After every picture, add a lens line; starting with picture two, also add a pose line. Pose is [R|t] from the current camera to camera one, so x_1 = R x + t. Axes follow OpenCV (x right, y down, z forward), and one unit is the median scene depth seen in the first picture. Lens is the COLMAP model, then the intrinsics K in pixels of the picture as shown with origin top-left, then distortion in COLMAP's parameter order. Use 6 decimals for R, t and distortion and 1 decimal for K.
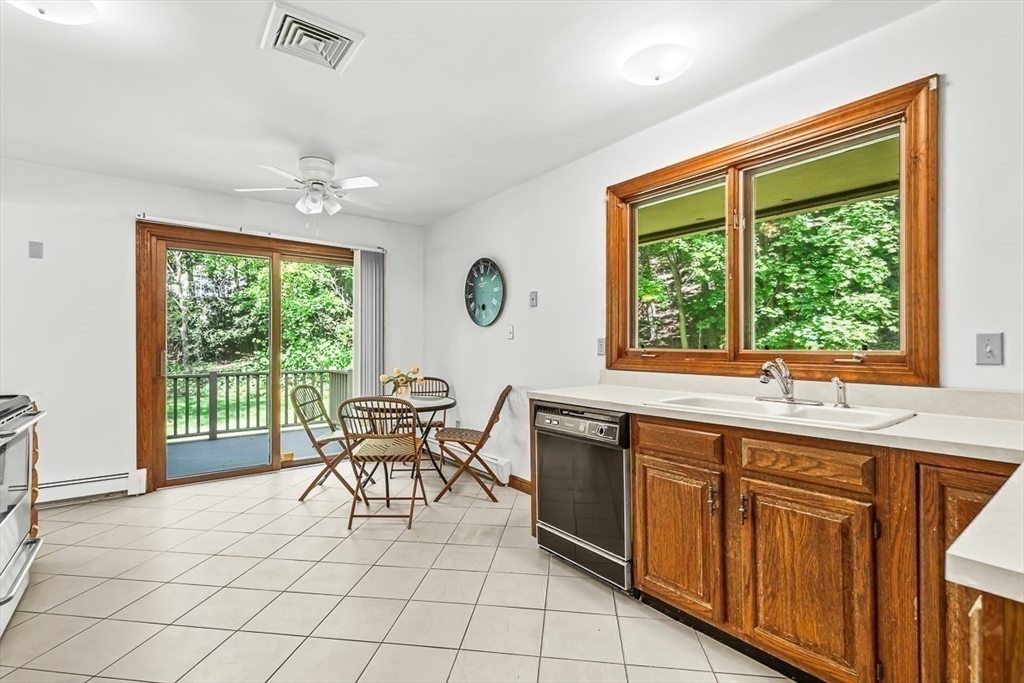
lens RADIAL K [[465.9, 0, 508.2], [0, 465.9, 342.2], [0, 0, 1]] dist [0.003019, 0.003175]
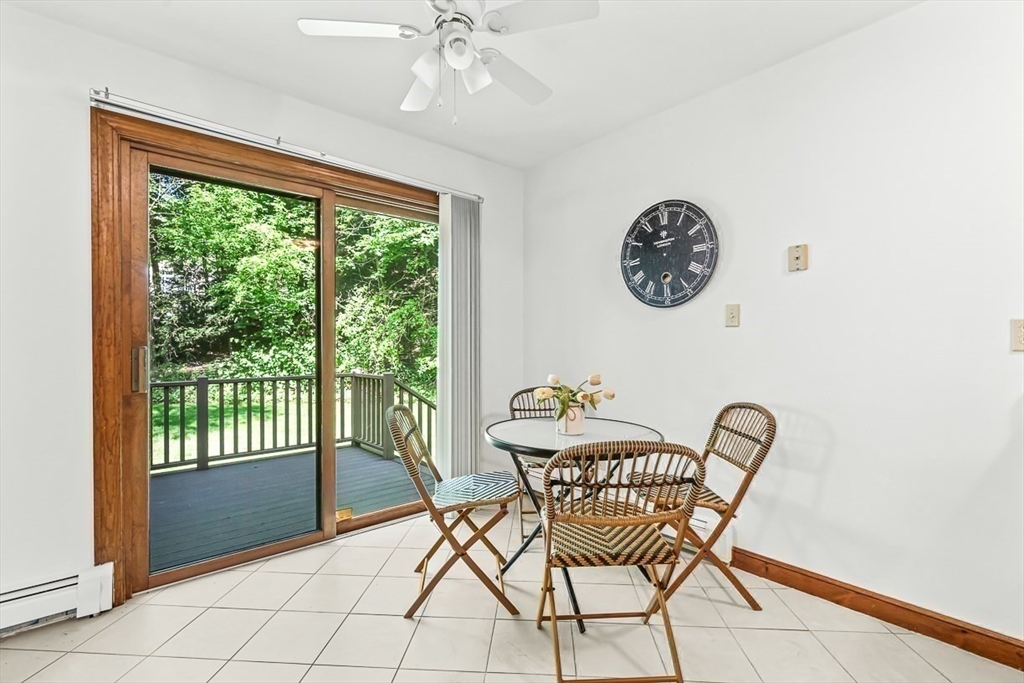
lens RADIAL K [[465.9, 0, 514.5], [0, 465.9, 344.0], [0, 0, 1]] dist [0.003019, 0.003175]
pose [[0.998116, -0.002353, 0.061306, -0.063131], [0.002082, 0.999988, 0.004470, 0.002446], [-0.061316, -0.004334, 0.998109, 0.079337]]
